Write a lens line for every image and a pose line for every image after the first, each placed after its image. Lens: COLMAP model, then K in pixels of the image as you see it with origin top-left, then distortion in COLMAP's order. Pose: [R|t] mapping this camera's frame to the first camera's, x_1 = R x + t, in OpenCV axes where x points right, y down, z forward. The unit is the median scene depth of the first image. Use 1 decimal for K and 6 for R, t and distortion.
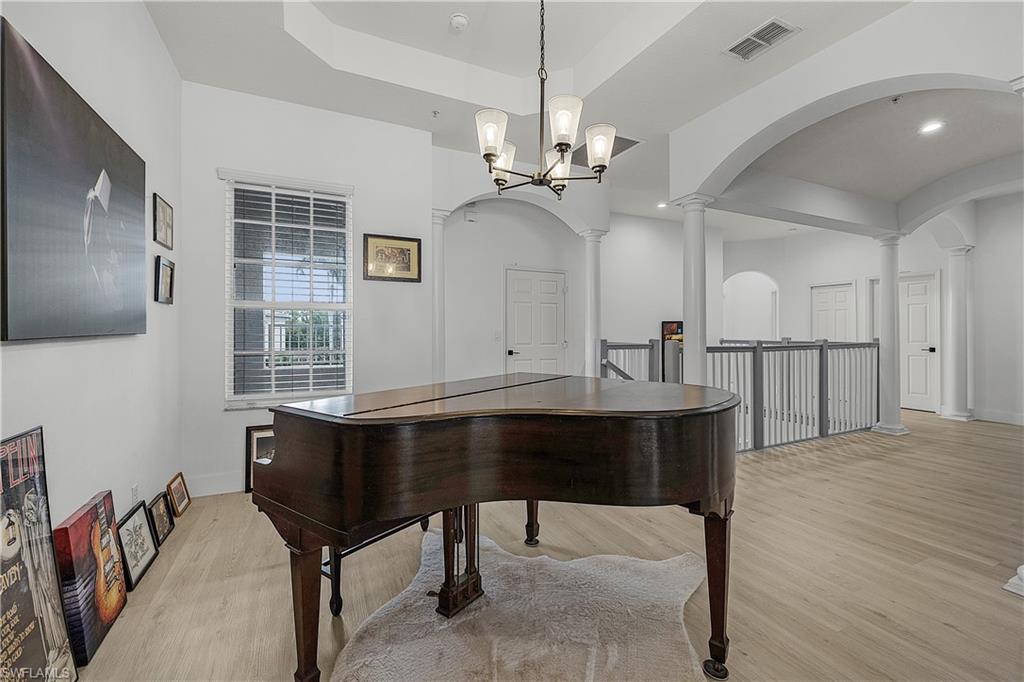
lens RADIAL K [[436.3, 0, 512.7], [0, 436.3, 331.7], [0, 0, 1]] dist [-0.004304, 0.001187]
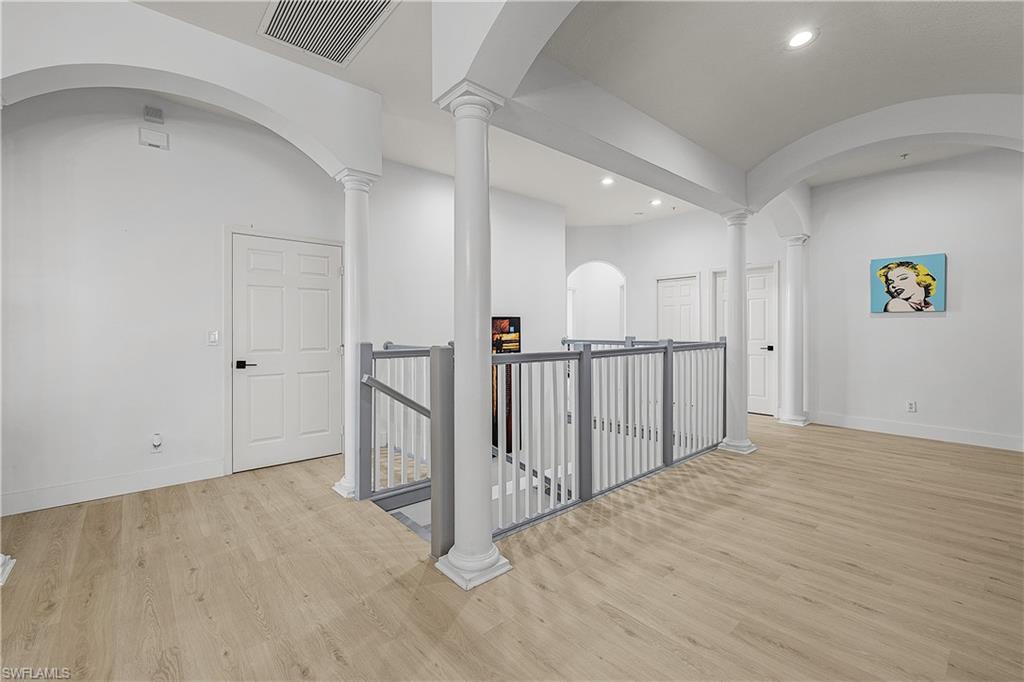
lens RADIAL K [[436.3, 0, 515.9], [0, 436.3, 338.5], [0, 0, 1]] dist [-0.004304, 0.001187]
pose [[0.961196, -0.010496, 0.275665, 0.227222], [0.005465, 0.999804, 0.019013, -0.000064], [-0.275811, -0.016769, 0.961066, 0.311784]]
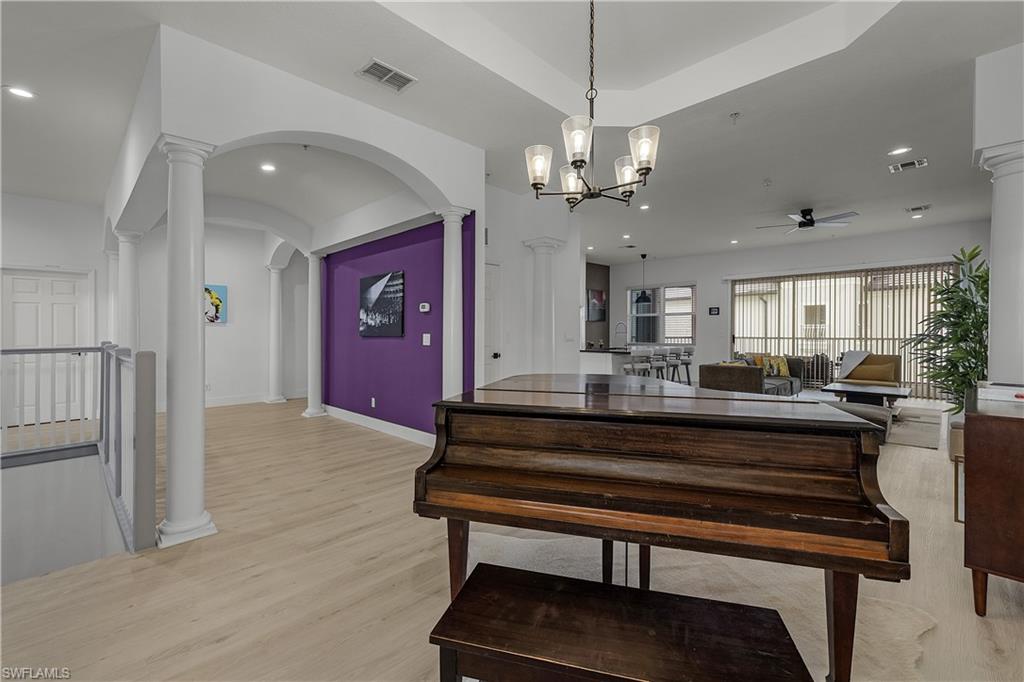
lens RADIAL K [[436.3, 0, 507.8], [0, 436.3, 330.1], [0, 0, 1]] dist [-0.004304, 0.001187]
pose [[-0.335148, 0.000859, 0.942165, -0.297799], [0.001986, 0.999998, -0.000205, -0.007654], [-0.942163, 0.001803, -0.335149, 0.533598]]
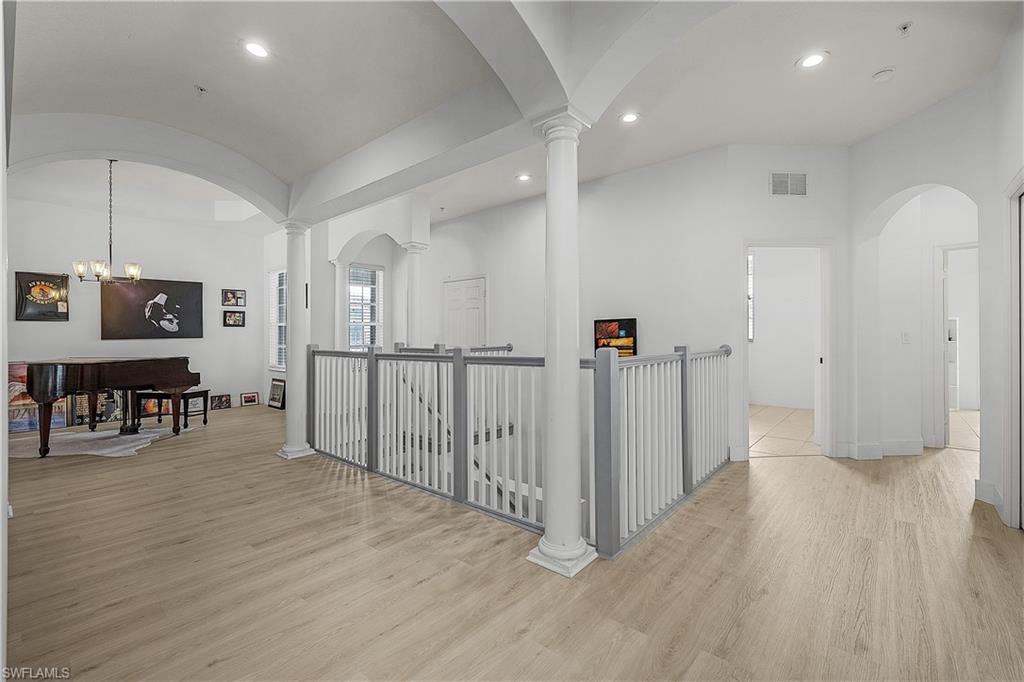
lens RADIAL K [[436.3, 0, 506.6], [0, 436.3, 336.4], [0, 0, 1]] dist [-0.004304, 0.001187]
pose [[0.401683, -0.003362, -0.915773, 1.233532], [0.007358, 0.999973, -0.000443, 0.002684], [0.915749, -0.006560, 0.401697, 0.755842]]
